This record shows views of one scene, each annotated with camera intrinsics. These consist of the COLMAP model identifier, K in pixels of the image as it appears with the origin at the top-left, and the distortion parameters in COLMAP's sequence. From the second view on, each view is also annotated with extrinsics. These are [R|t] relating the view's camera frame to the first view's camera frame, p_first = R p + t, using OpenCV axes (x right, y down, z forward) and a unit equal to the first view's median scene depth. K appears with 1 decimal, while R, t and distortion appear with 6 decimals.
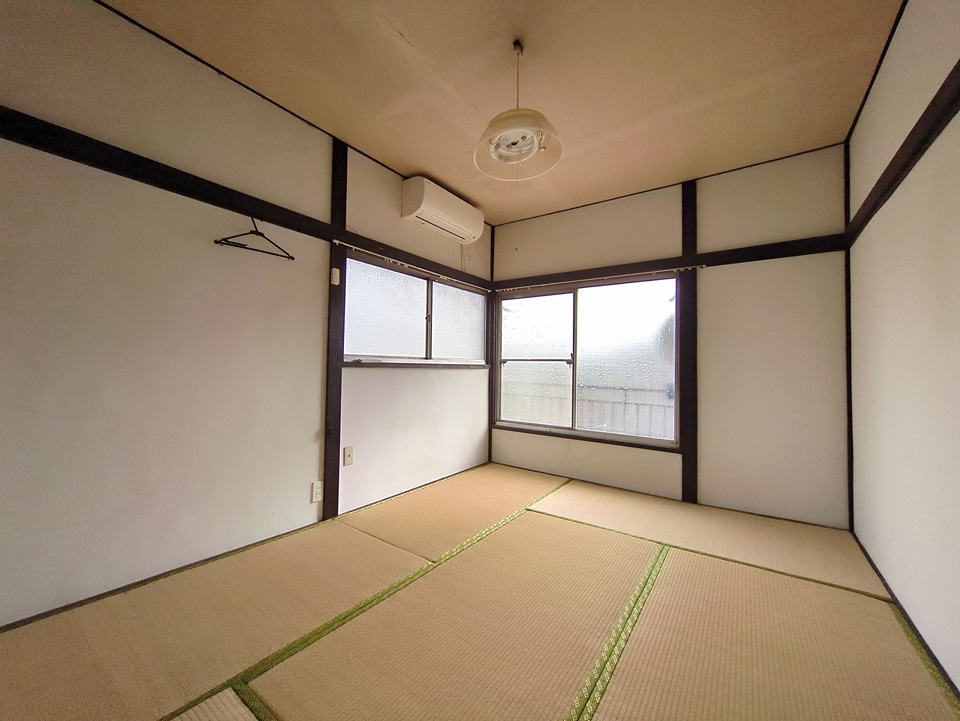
lens RADIAL K [[374.9, 0, 480.0], [0, 374.9, 360.5], [0, 0, 1]] dist [0.002306, 0.000161]
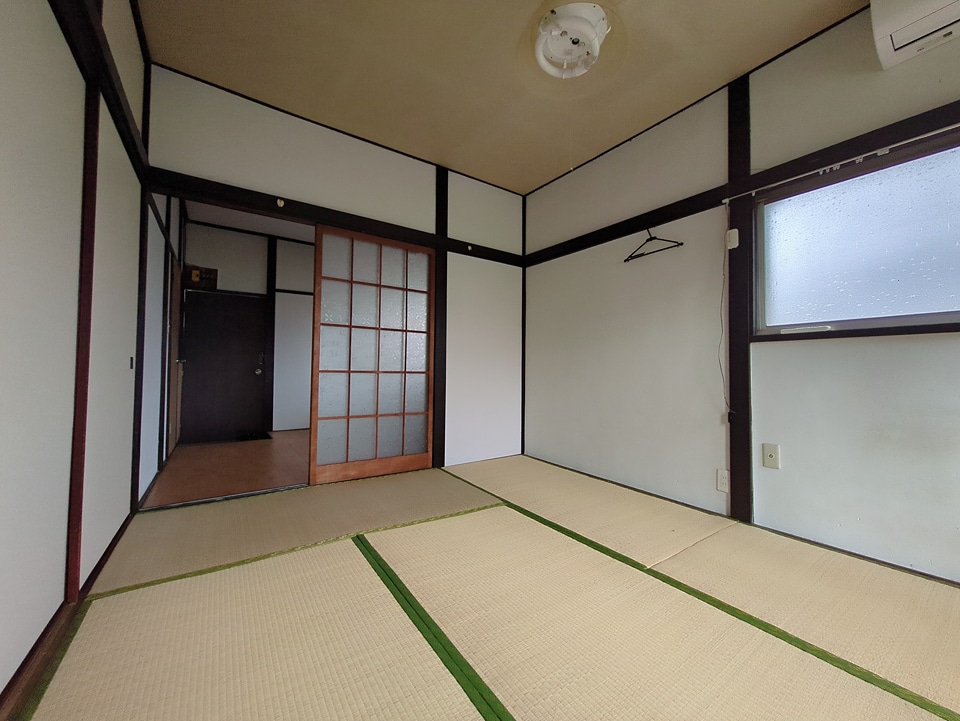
lens RADIAL K [[374.9, 0, 480.0], [0, 374.9, 360.5], [0, 0, 1]] dist [0.002306, 0.000161]
pose [[-0.341367, -0.039607, -0.939095, 0.630318], [0.004709, 0.999027, -0.043846, 0.093859], [0.939918, -0.019390, -0.340848, 0.756226]]
